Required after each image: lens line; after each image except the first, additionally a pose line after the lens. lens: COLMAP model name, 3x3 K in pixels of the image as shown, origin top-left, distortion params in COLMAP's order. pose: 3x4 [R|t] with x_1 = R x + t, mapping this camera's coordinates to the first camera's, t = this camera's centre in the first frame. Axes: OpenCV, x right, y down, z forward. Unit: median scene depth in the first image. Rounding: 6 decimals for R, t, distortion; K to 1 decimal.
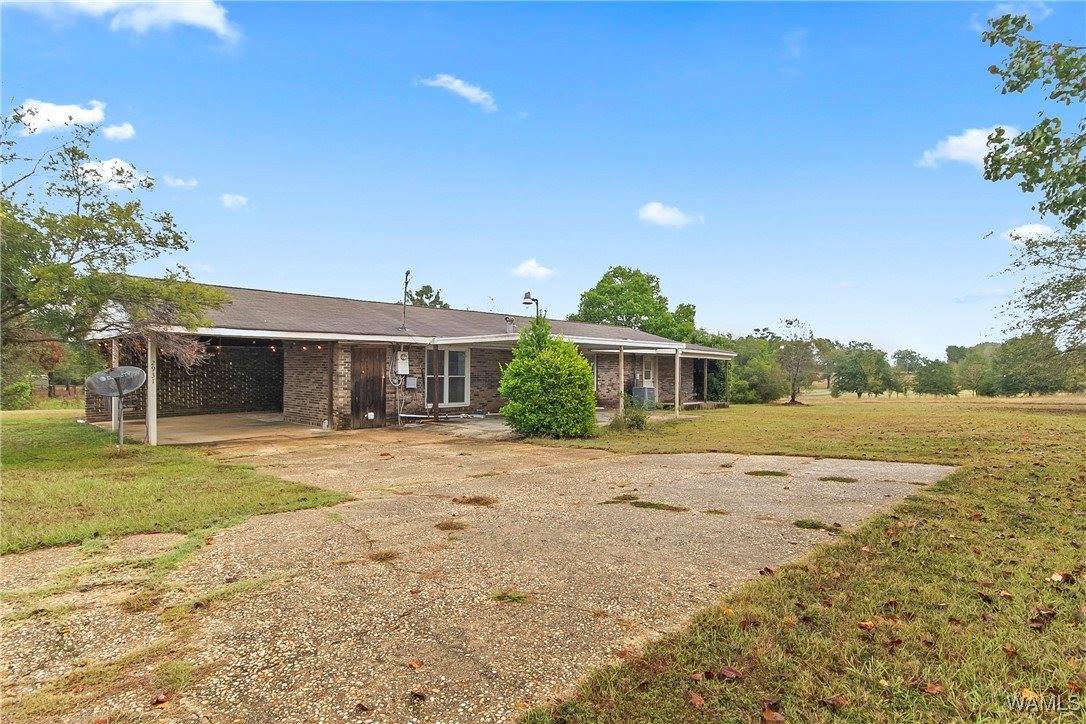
lens RADIAL K [[556.4, 0, 542.8], [0, 556.4, 365.8], [0, 0, 1]] dist [-0.000207, -0.000575]
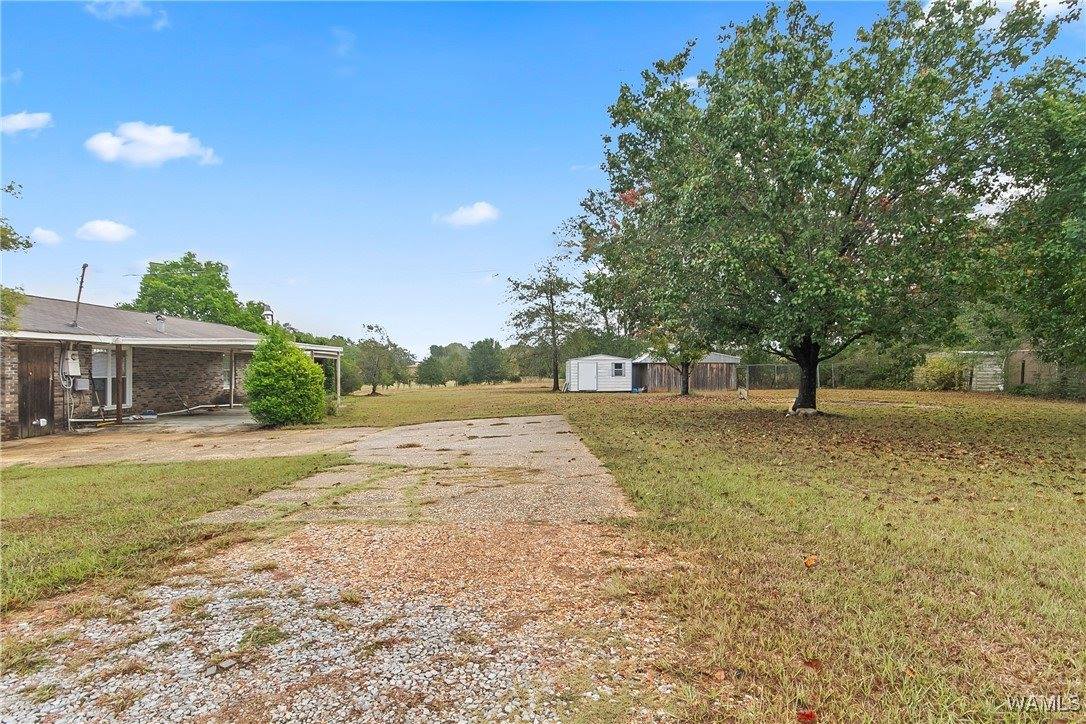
lens RADIAL K [[556.4, 0, 543.1], [0, 556.4, 362.5], [0, 0, 1]] dist [-0.000207, -0.000575]
pose [[0.674982, 0.002123, 0.737831, -0.372668], [-0.004485, 0.999989, 0.001225, -0.009989], [-0.737821, -0.004136, 0.674984, -0.175910]]
